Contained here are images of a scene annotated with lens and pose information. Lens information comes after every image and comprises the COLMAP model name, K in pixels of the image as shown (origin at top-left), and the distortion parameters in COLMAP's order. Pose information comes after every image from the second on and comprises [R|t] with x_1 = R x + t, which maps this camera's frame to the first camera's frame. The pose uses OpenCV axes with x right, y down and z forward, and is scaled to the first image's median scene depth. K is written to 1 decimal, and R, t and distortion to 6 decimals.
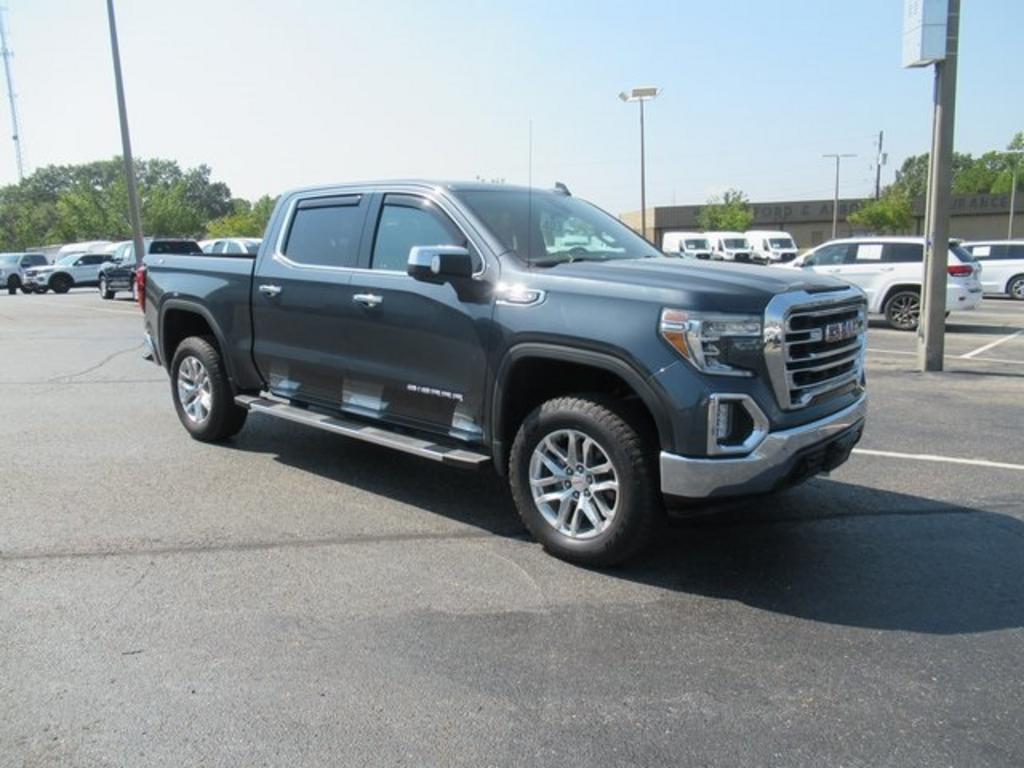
lens RADIAL K [[766.9, 0, 511.9], [0, 766.9, 387.4], [0, 0, 1]] dist [-0.007701, -0.005447]
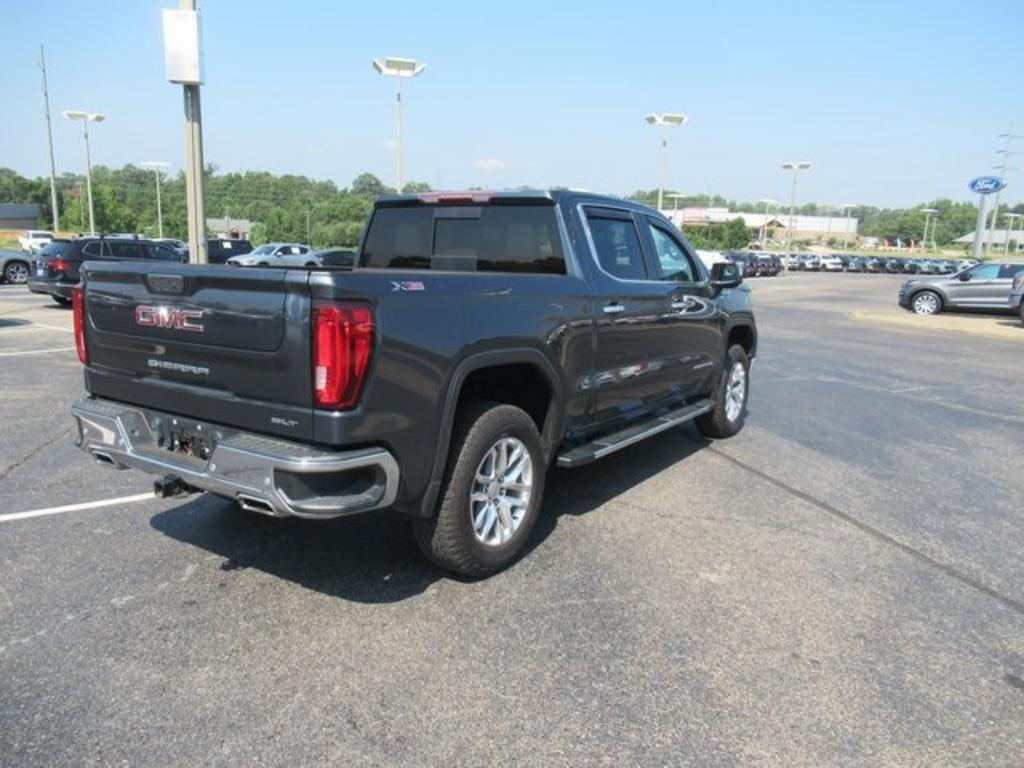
lens RADIAL K [[766.9, 0, 507.3], [0, 766.9, 384.8], [0, 0, 1]] dist [-0.007701, -0.005447]
pose [[-0.127239, -0.171590, 0.976917, -1.078436], [0.150604, 0.970161, 0.190018, -0.210359], [-0.980372, 0.171305, -0.097601, 1.122459]]
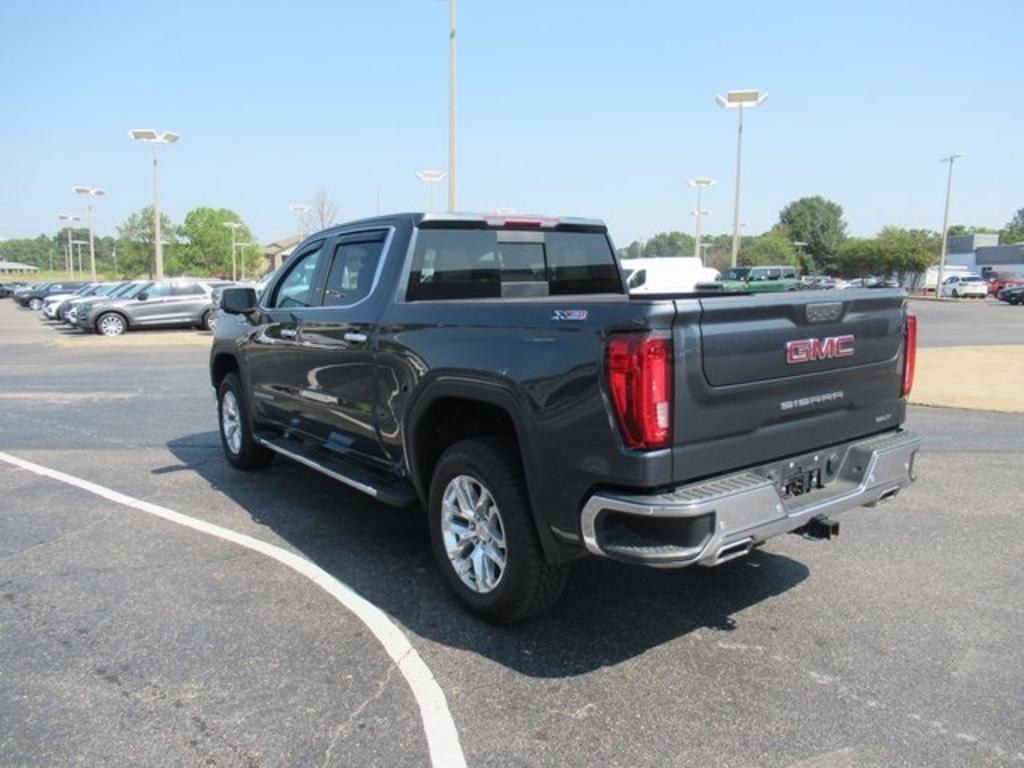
lens RADIAL K [[766.9, 0, 508.4], [0, 766.9, 380.5], [0, 0, 1]] dist [-0.007701, -0.005447]
pose [[-0.976051, -0.011675, 0.217229, -0.378990], [0.055447, 0.952228, 0.300312, -0.342093], [-0.210358, 0.305165, -0.928776, 1.864662]]
